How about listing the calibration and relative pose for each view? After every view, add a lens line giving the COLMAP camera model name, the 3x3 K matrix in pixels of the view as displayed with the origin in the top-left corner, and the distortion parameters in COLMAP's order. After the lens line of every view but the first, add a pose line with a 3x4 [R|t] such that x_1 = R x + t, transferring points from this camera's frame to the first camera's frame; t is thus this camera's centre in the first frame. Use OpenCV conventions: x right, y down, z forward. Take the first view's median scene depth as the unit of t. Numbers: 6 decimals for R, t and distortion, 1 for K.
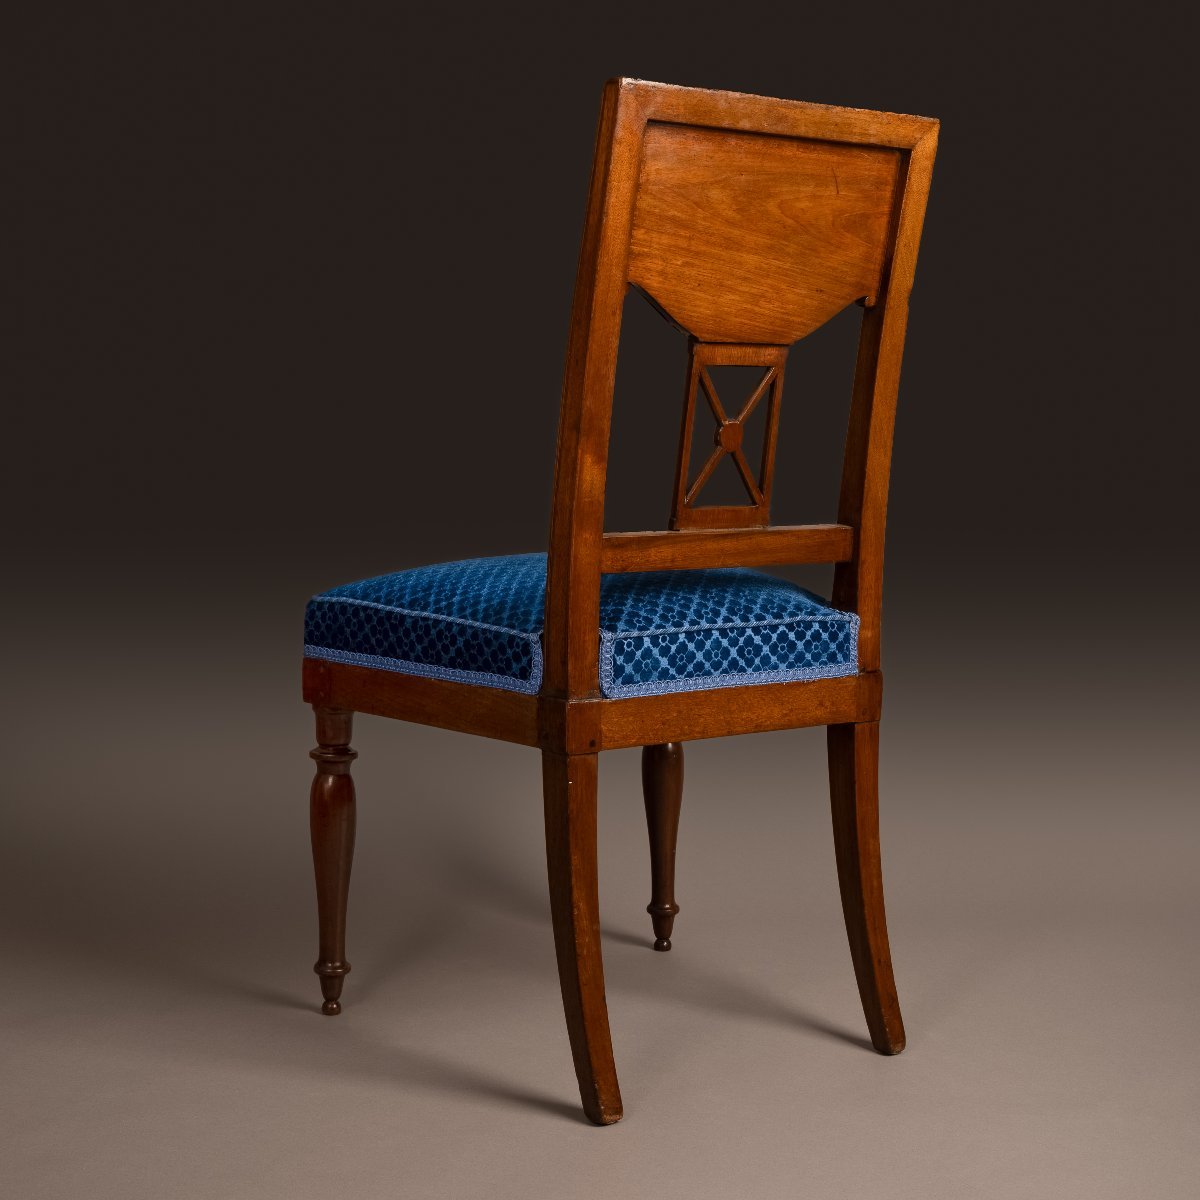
lens RADIAL K [[2069.9, 0, 602.0], [0, 2069.9, 639.8], [0, 0, 1]] dist [-0.022198, 0.034365]
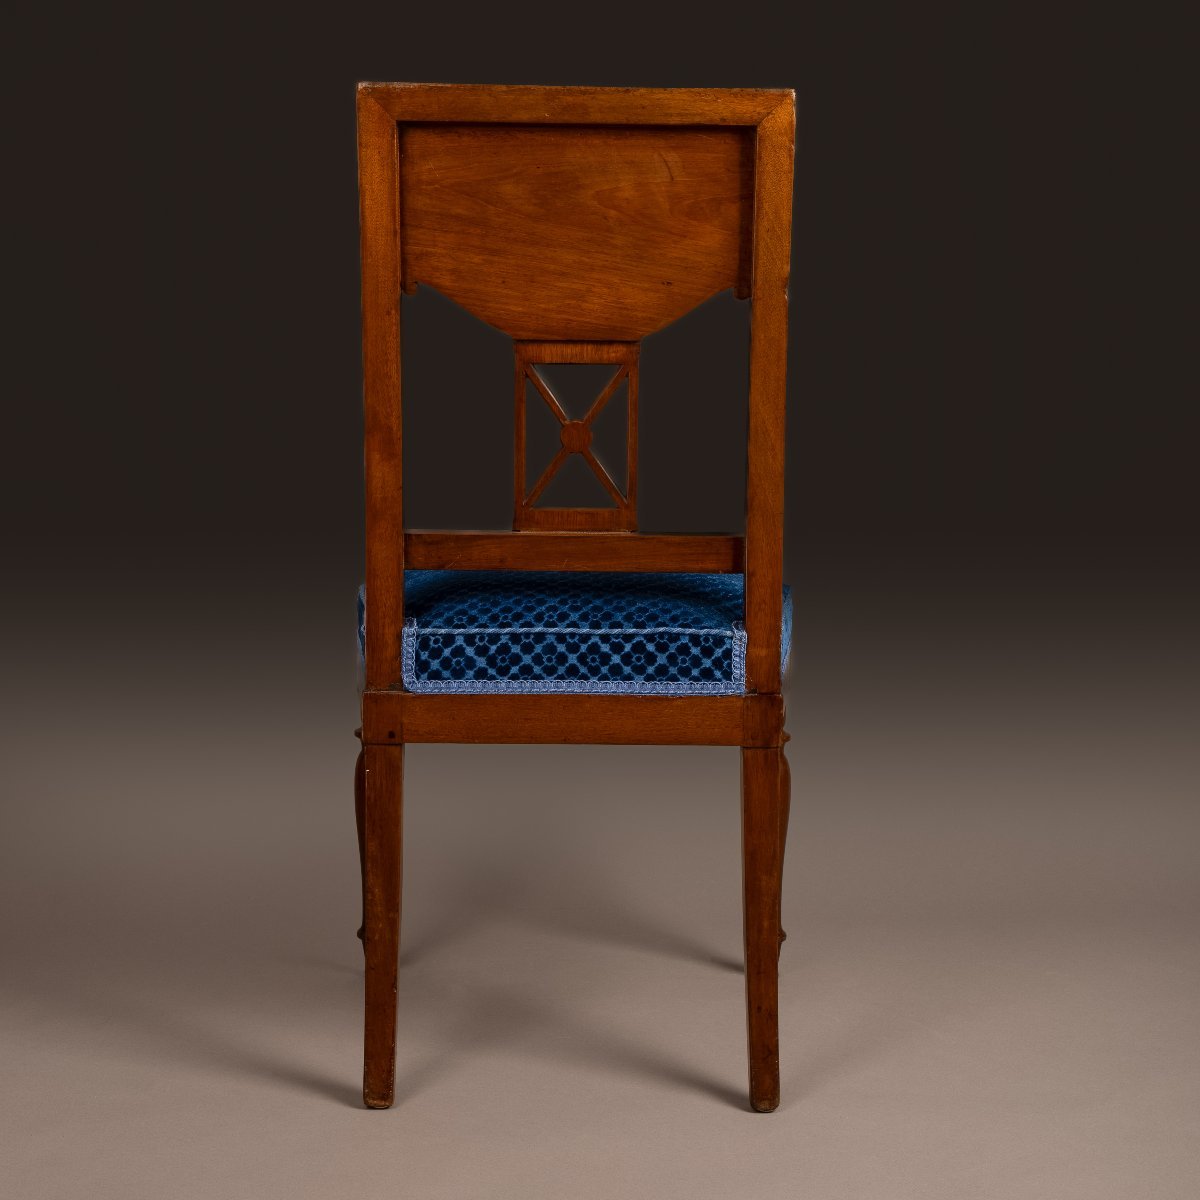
lens RADIAL K [[2069.9, 0, 602.0], [0, 2069.9, 639.8], [0, 0, 1]] dist [-0.022198, 0.034365]
pose [[0.812490, 0.062086, -0.579659, 0.649808], [-0.069542, 0.997535, 0.009370, -0.013037], [0.578812, 0.032698, 0.814805, 0.220187]]
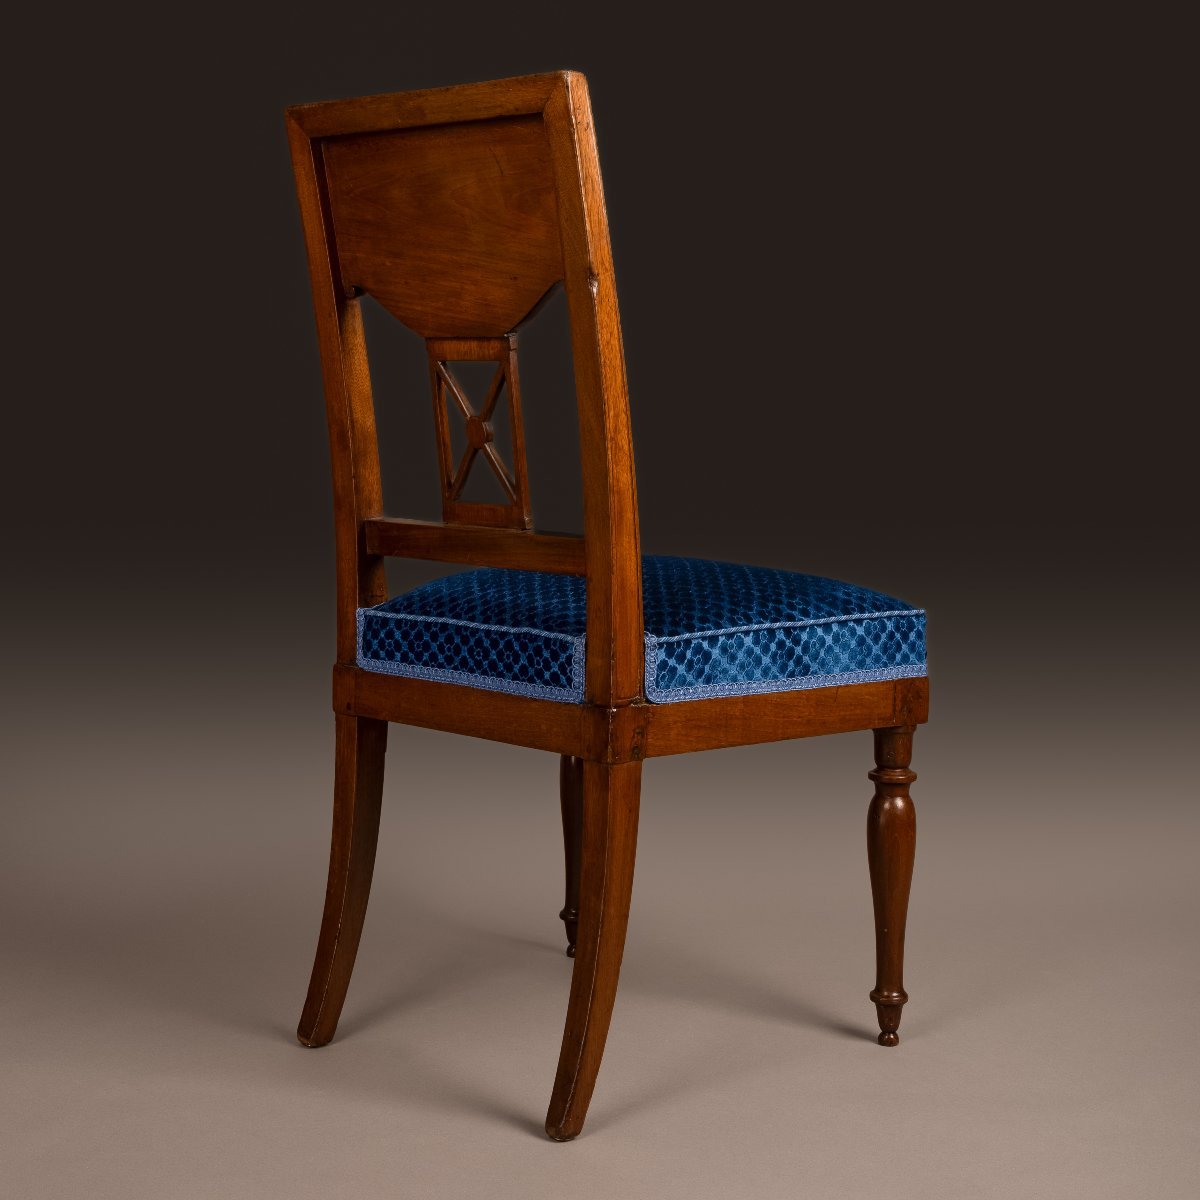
lens RADIAL K [[2069.9, 0, 602.0], [0, 2069.9, 639.8], [0, 0, 1]] dist [-0.022198, 0.034365]
pose [[0.171276, 0.109384, -0.979132, 1.061768], [-0.131510, 0.987462, 0.087310, -0.095737], [0.976407, 0.113812, 0.183513, 0.899332]]
